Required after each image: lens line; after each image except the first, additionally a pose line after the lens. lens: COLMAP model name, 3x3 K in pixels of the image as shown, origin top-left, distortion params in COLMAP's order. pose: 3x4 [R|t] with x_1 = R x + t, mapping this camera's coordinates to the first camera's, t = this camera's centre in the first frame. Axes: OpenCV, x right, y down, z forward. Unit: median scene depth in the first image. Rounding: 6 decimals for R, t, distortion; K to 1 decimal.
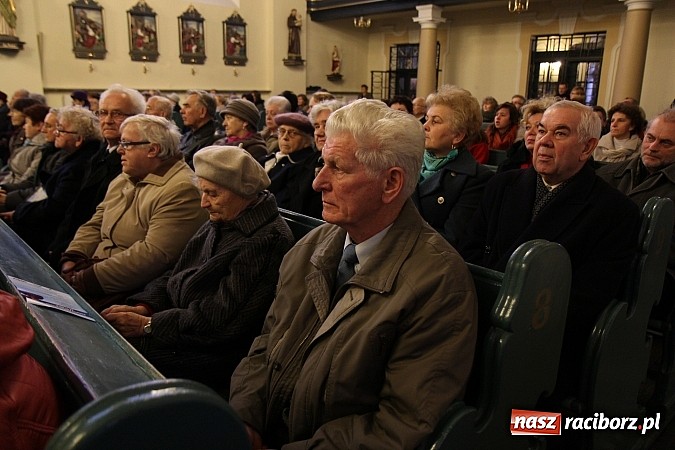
lens RADIAL K [[530.8, 0, 337.5], [0, 530.8, 225.0], [0, 0, 1]] dist [-0.098818, 0.106816]
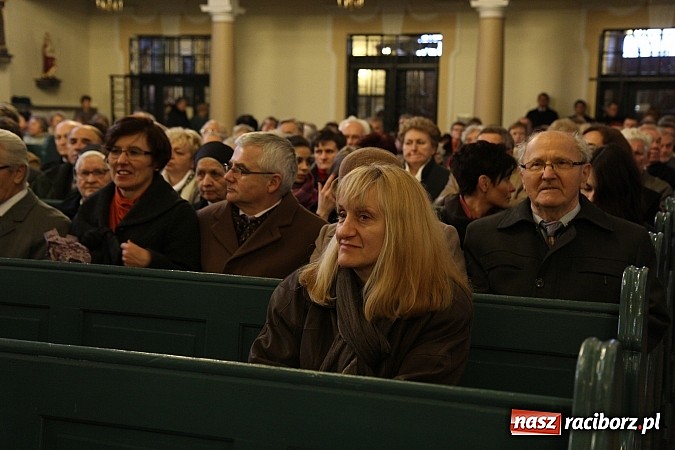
lens RADIAL K [[1004.9, 0, 337.5], [0, 1004.9, 225.0], [0, 0, 1]] dist [0.043232, 0.868347]
pose [[0.888736, -0.048918, 0.455801, -0.303451], [0.105315, 0.989483, -0.099153, 0.051100], [-0.446158, 0.136123, 0.884542, -0.237895]]
